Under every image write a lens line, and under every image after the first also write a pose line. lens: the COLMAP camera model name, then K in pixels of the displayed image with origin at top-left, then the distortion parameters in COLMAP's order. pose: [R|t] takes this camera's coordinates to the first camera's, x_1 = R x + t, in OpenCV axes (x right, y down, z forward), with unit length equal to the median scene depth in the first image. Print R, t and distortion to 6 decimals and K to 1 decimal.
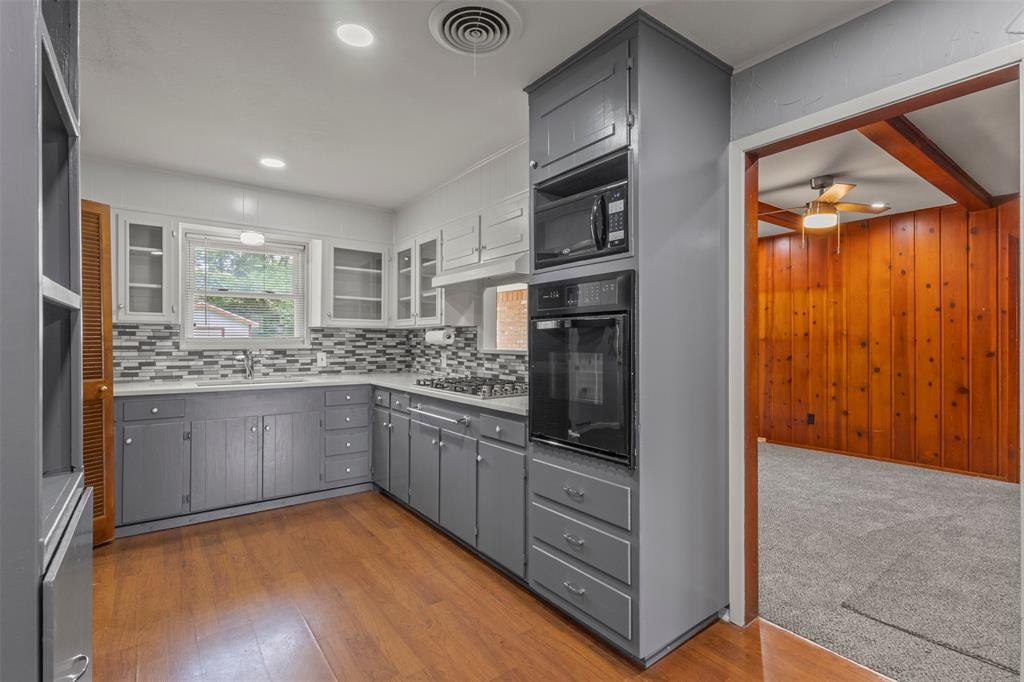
lens RADIAL K [[471.4, 0, 509.7], [0, 471.4, 338.4], [0, 0, 1]] dist [-0.004954, 0.003944]
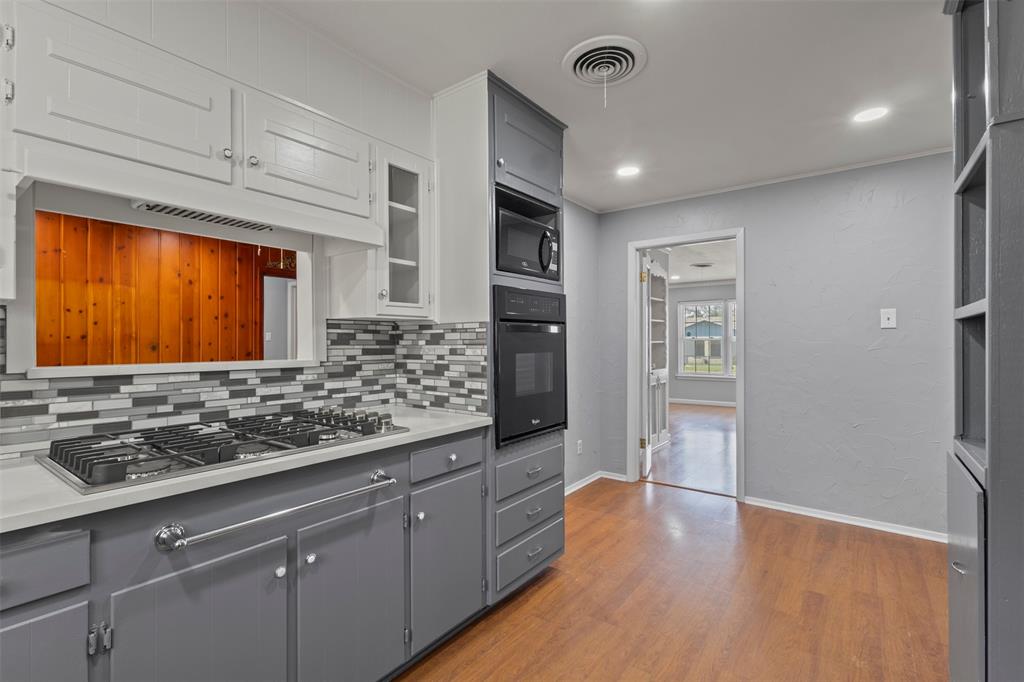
lens RADIAL K [[471.4, 0, 508.0], [0, 471.4, 340.6], [0, 0, 1]] dist [-0.004954, 0.003944]
pose [[-0.272696, 0.005019, 0.962087, -0.517254], [-0.000312, 0.999986, -0.005306, 0.002744], [-0.962100, -0.001747, -0.272691, 0.727562]]
